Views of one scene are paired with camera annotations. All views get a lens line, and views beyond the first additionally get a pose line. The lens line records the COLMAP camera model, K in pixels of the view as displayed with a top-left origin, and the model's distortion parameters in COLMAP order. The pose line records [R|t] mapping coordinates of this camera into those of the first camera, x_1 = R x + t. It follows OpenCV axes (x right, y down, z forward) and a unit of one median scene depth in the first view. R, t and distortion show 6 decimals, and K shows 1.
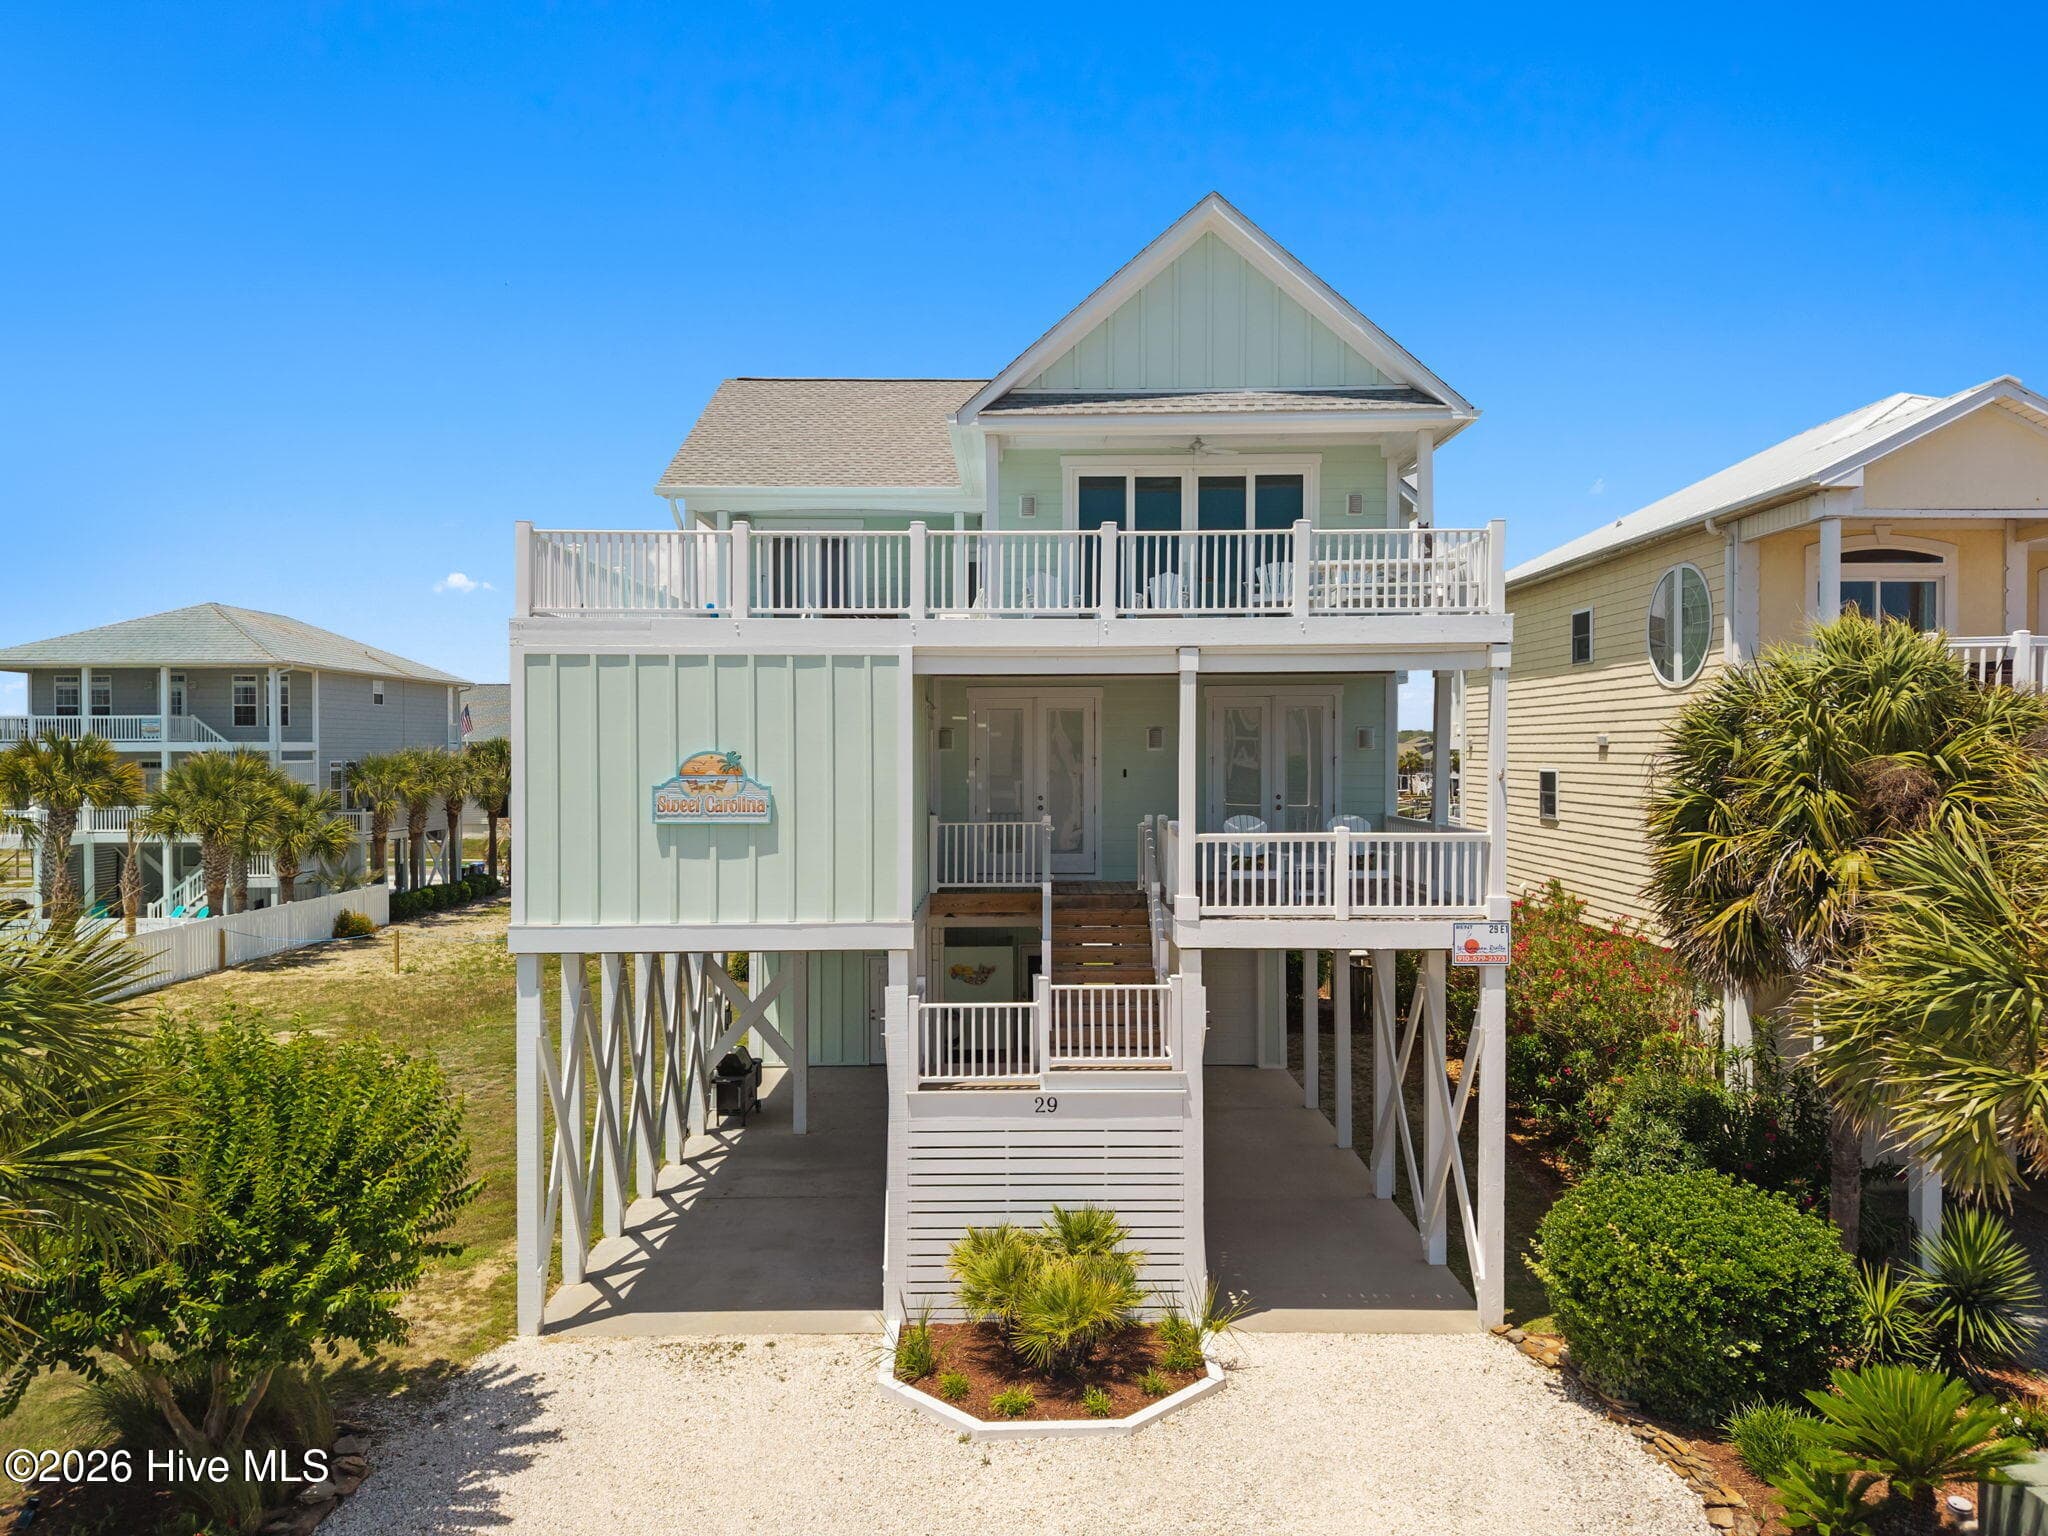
lens RADIAL K [[1371.9, 0, 1024.0], [0, 1371.9, 768.0], [0, 0, 1]] dist [0.028723, -0.023707]
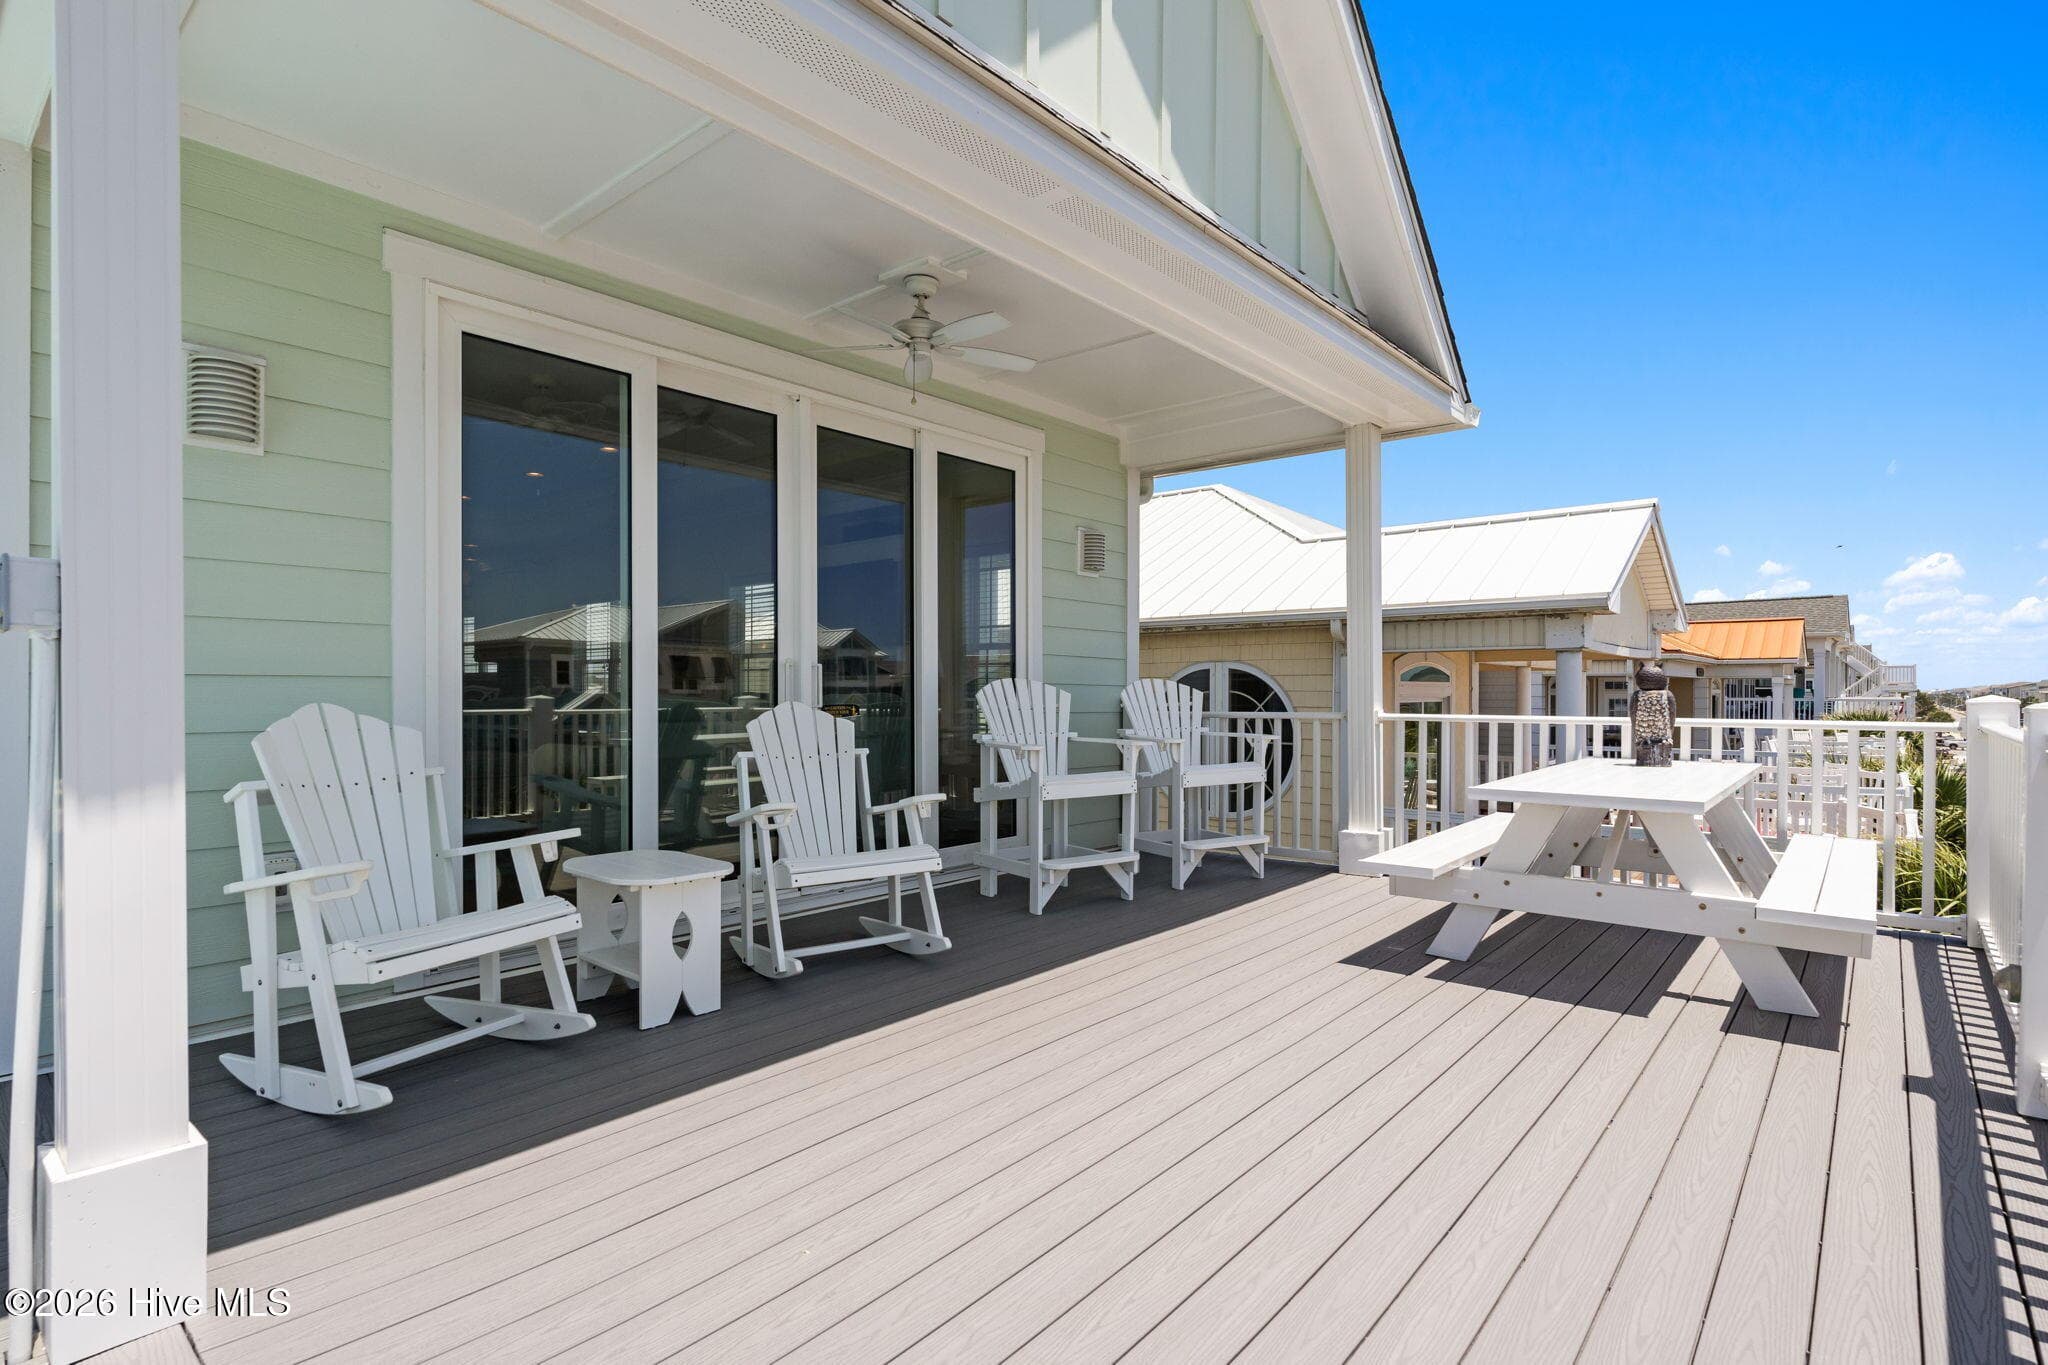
lens RADIAL K [[1006.5, 0, 1024.0], [0, 1006.5, 682.5], [0, 0, 1]] dist [0.001384, 0.022128]
pose [[0.657310, 0.009505, 0.753560, -0.045907], [0.005042, 0.999843, -0.017010, -0.183259], [-0.753603, 0.014980, 0.657159, 1.030105]]
